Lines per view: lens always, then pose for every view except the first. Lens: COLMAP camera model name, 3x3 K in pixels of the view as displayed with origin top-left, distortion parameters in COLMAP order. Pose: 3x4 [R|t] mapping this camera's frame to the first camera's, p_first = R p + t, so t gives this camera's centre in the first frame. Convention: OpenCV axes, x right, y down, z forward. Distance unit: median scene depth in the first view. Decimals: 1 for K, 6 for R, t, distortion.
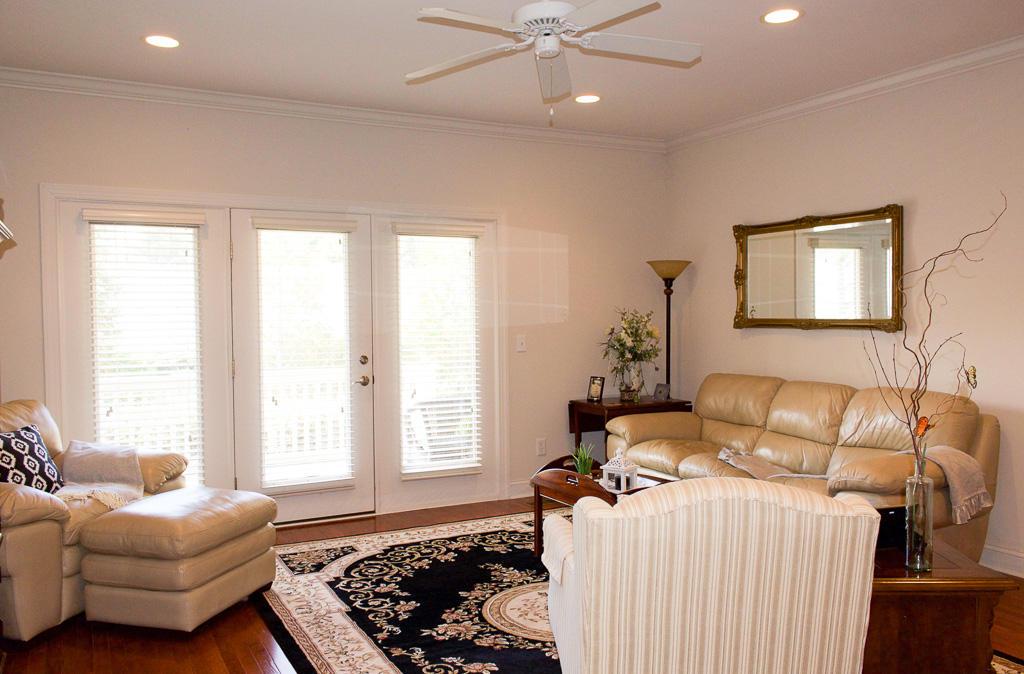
lens RADIAL K [[842.8, 0, 512.0], [0, 842.8, 337.0], [0, 0, 1]] dist [0.001293, -0.003984]
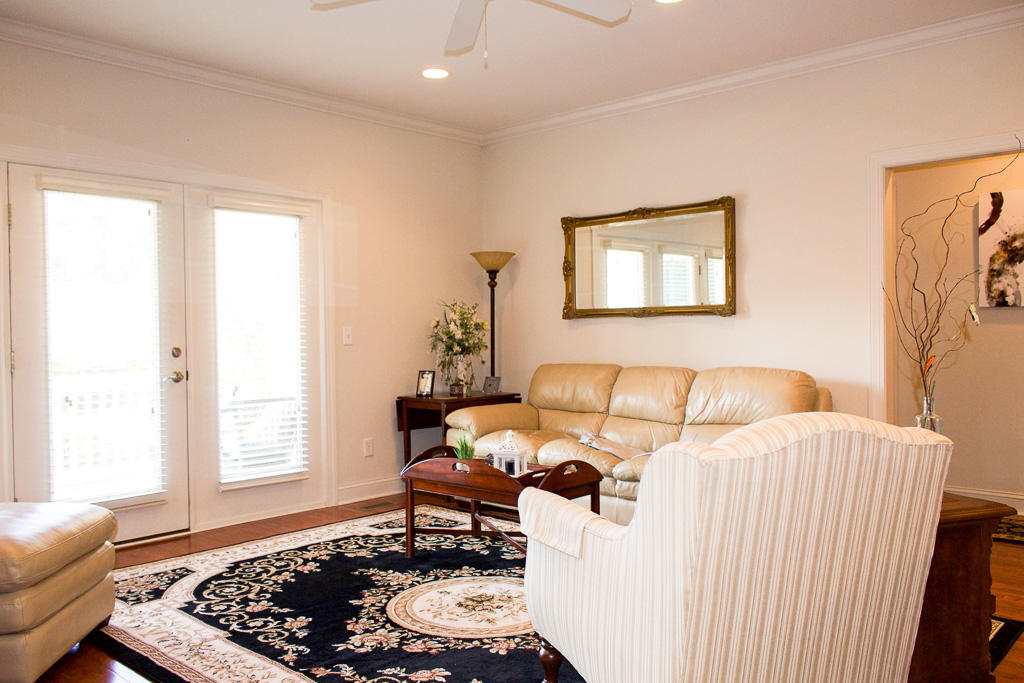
lens RADIAL K [[833.3, 0, 512.0], [0, 833.3, 341.5], [0, 0, 1]] dist [0.007383, -0.013097]
pose [[0.940983, -0.006064, 0.338399, -0.175833], [0.013550, 0.999713, -0.019764, 0.047047], [-0.338182, 0.023183, 0.940795, 0.108497]]
